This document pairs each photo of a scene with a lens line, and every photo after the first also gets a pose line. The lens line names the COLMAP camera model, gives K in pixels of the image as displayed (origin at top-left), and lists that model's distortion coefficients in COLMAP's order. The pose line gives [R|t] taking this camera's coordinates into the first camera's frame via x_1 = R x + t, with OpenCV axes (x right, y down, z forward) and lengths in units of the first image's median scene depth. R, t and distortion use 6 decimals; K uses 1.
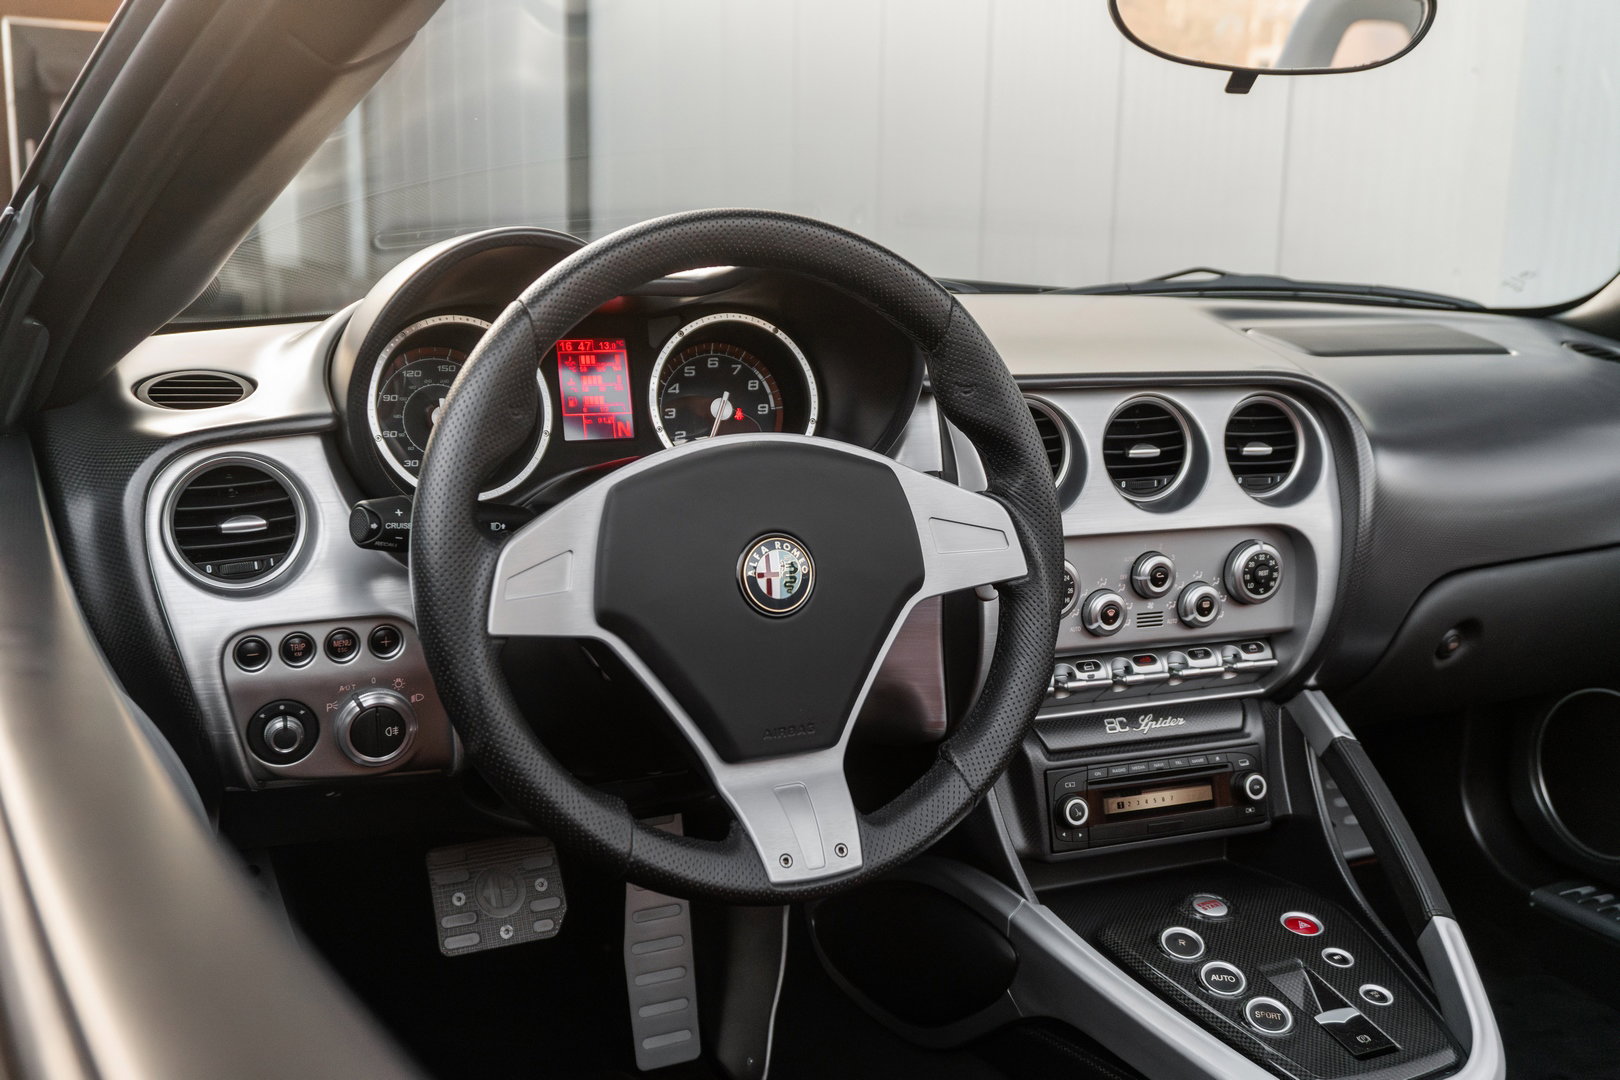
lens RADIAL K [[1559.1, 0, 802.1], [0, 1559.1, 548.8], [0, 0, 1]] dist [-0.026245, 0.000000]
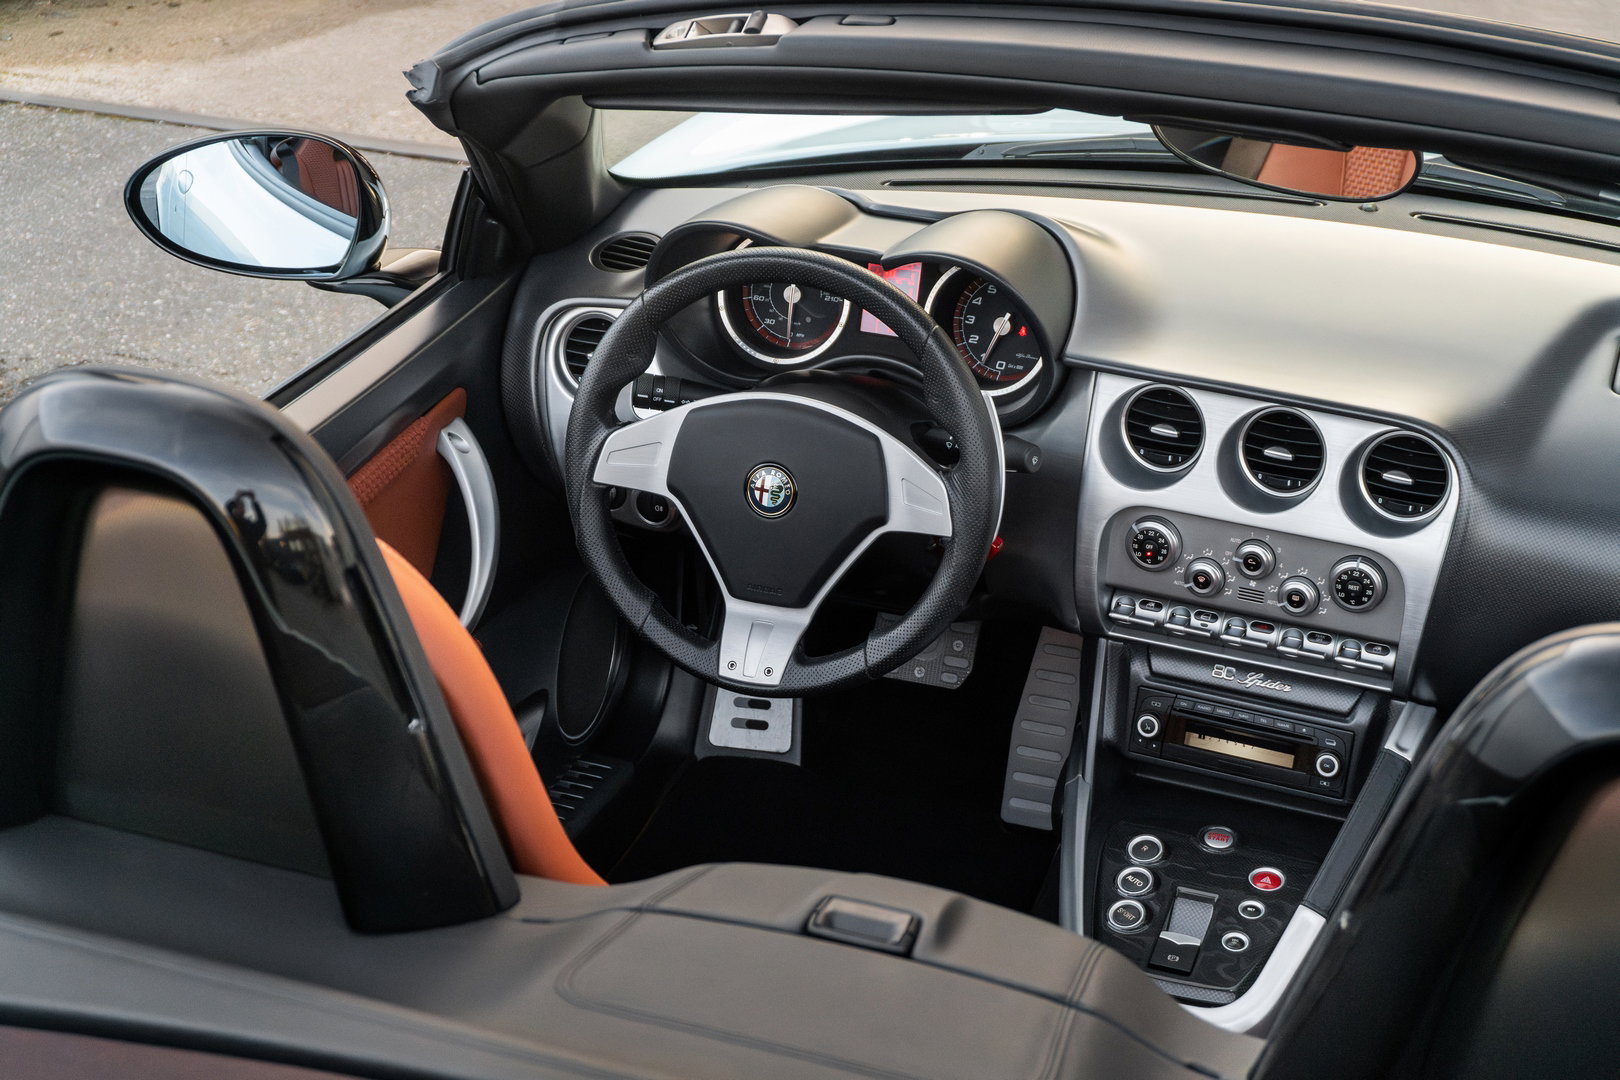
lens RADIAL K [[2426.9, 0, 812.6], [0, 2426.9, 537.5], [0, 0, 1]] dist [-0.188372, 0.000000]
pose [[0.711224, 0.298340, -0.636518, 1.127176], [-0.156590, 0.949961, 0.270284, -0.430879], [0.685303, -0.092560, 0.722352, -0.513434]]
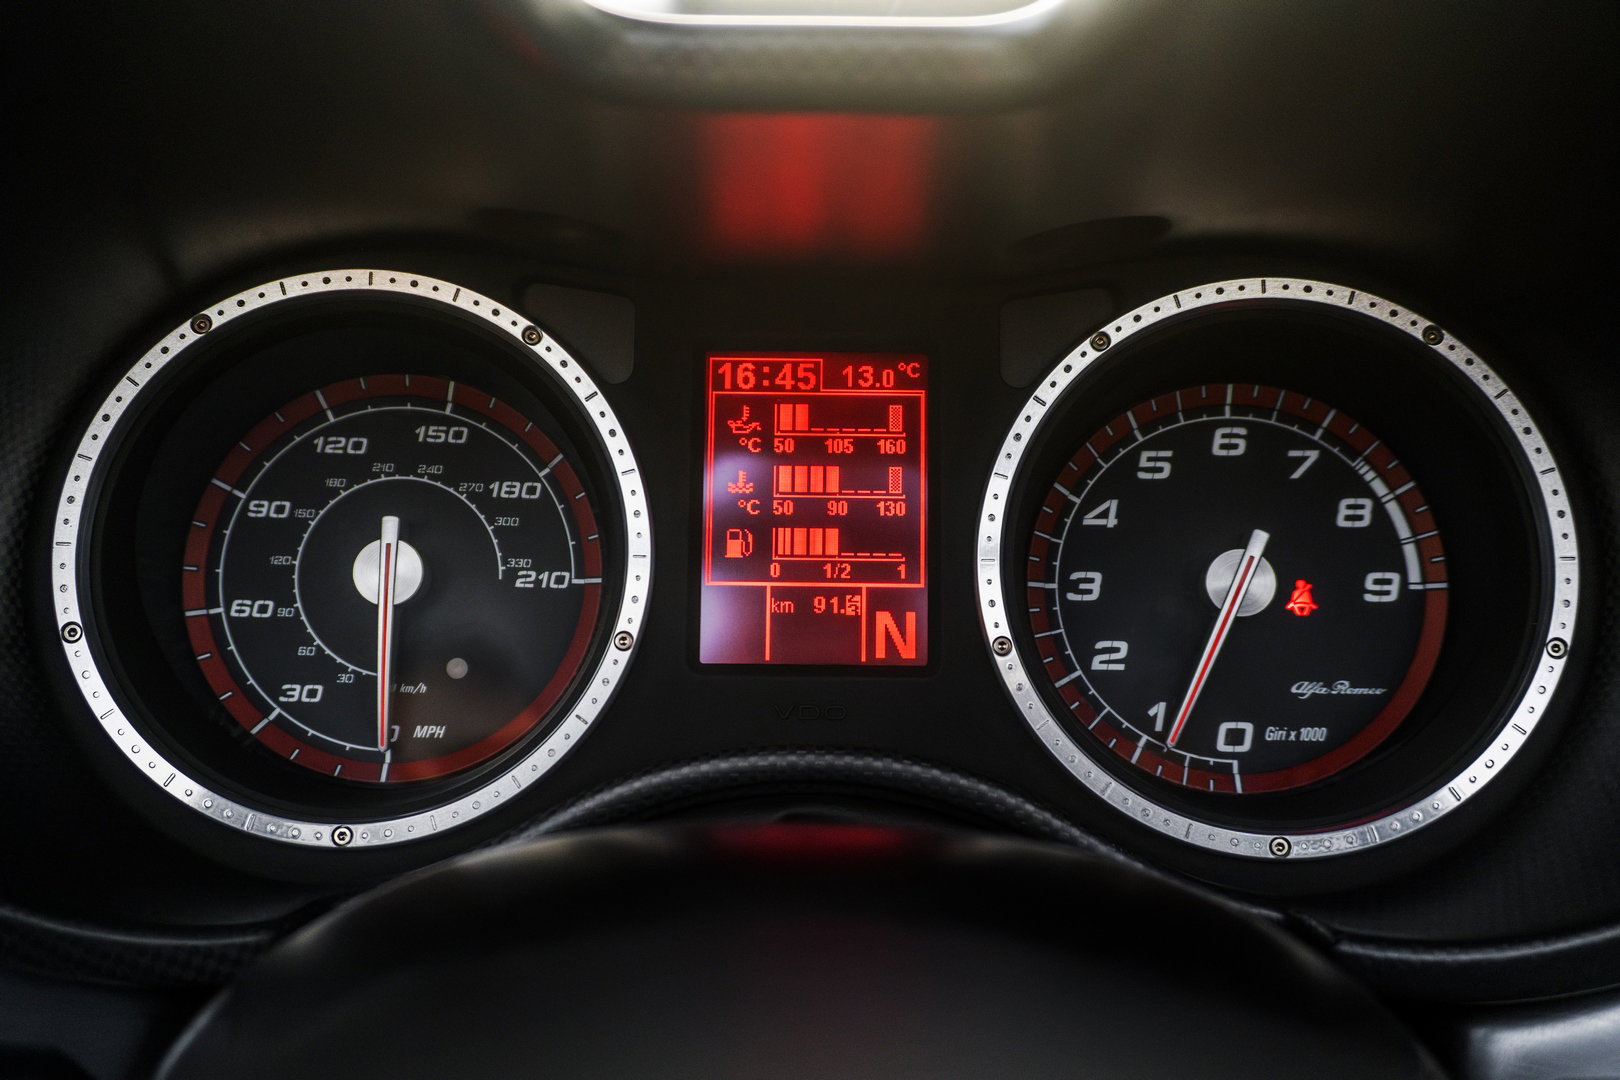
lens RADIAL K [[1446.0, 0, 825.9], [0, 1446.0, 548.7], [0, 0, 1]] dist [0.005053, 0.024503]
pose [[0.905778, 0.052025, -0.420547, -0.003579], [-0.078845, 0.995796, -0.046629, -0.076599], [0.416353, 0.075394, 0.906072, 0.697319]]
